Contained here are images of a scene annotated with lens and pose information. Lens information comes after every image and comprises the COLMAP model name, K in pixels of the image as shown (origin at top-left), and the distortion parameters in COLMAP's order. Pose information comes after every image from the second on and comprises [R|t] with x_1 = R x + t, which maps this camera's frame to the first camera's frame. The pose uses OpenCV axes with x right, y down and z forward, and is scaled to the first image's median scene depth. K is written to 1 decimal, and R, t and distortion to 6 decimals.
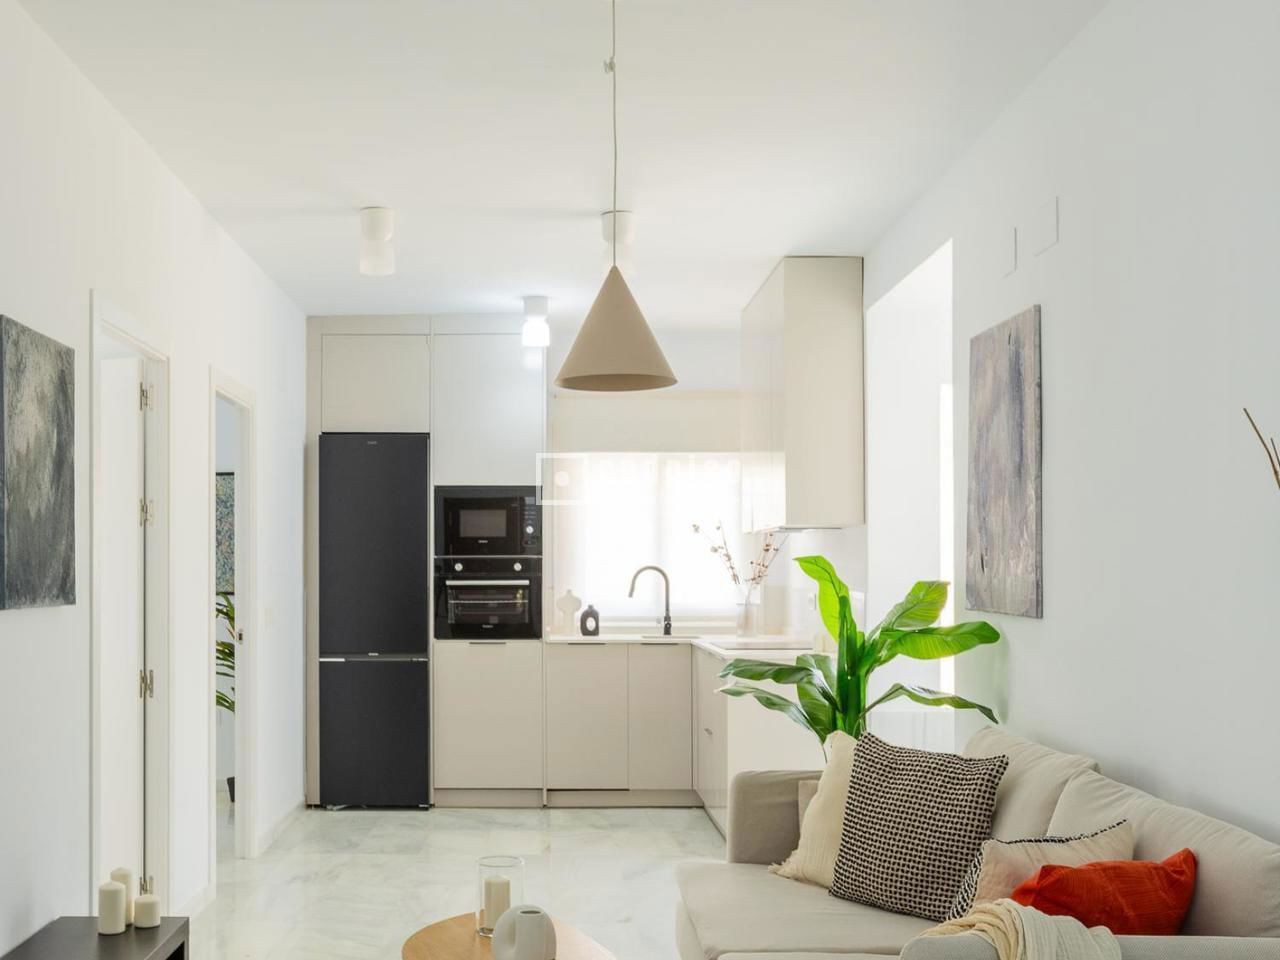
lens RADIAL K [[1382.9, 0, 497.9], [0, 1382.9, 564.9], [0, 0, 1]] dist [-0.002786, 0.008264]
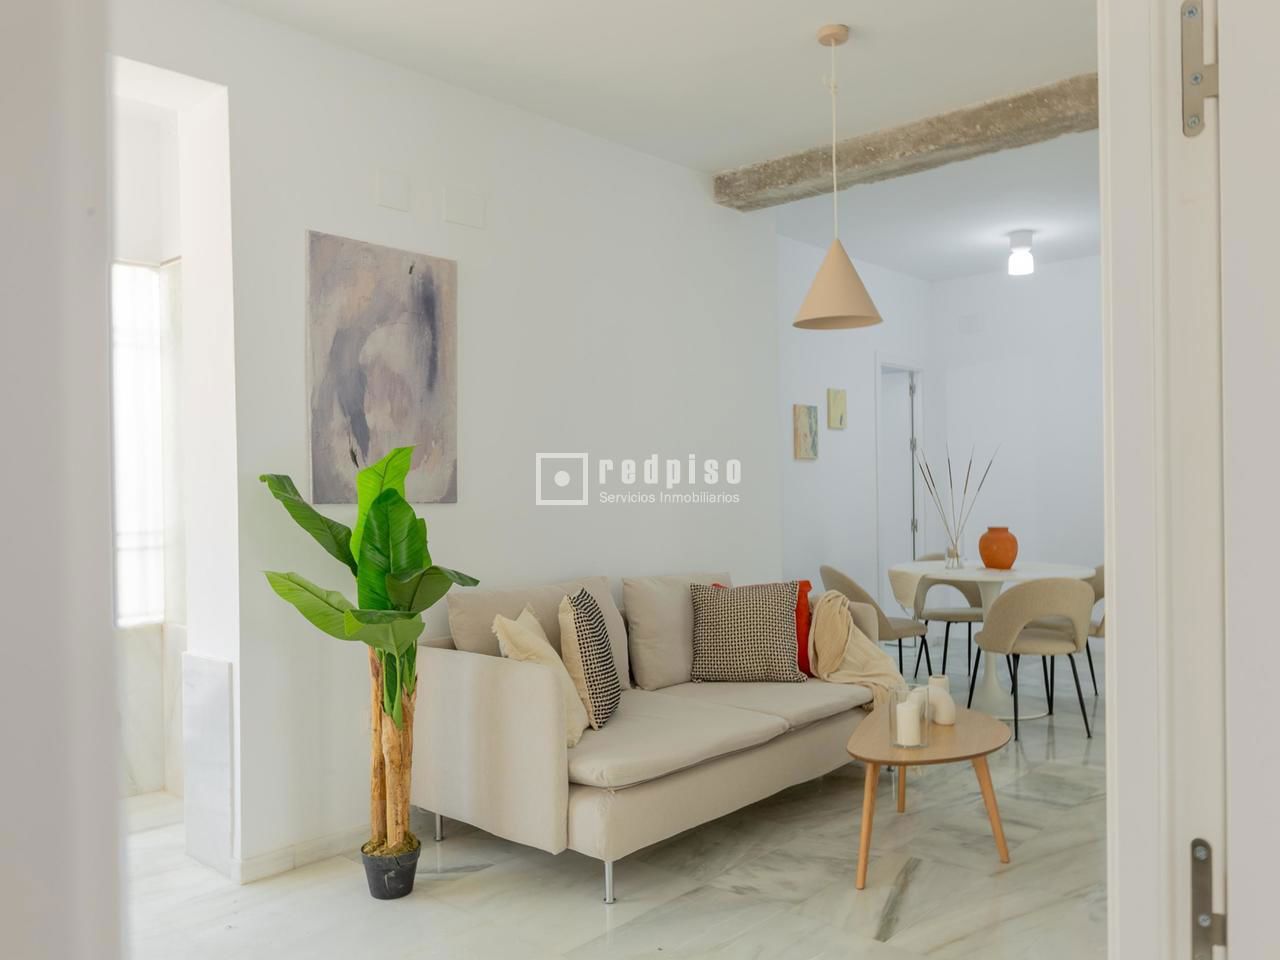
lens RADIAL K [[985.7, 0, 643.7], [0, 985.7, 486.5], [0, 0, 1]] dist [0.002318, 0.000761]
pose [[-0.766847, 0.010912, 0.641737, -0.293077], [0.010112, 0.999937, -0.004920, 0.025580], [-0.641750, 0.002716, -0.766909, 1.387940]]
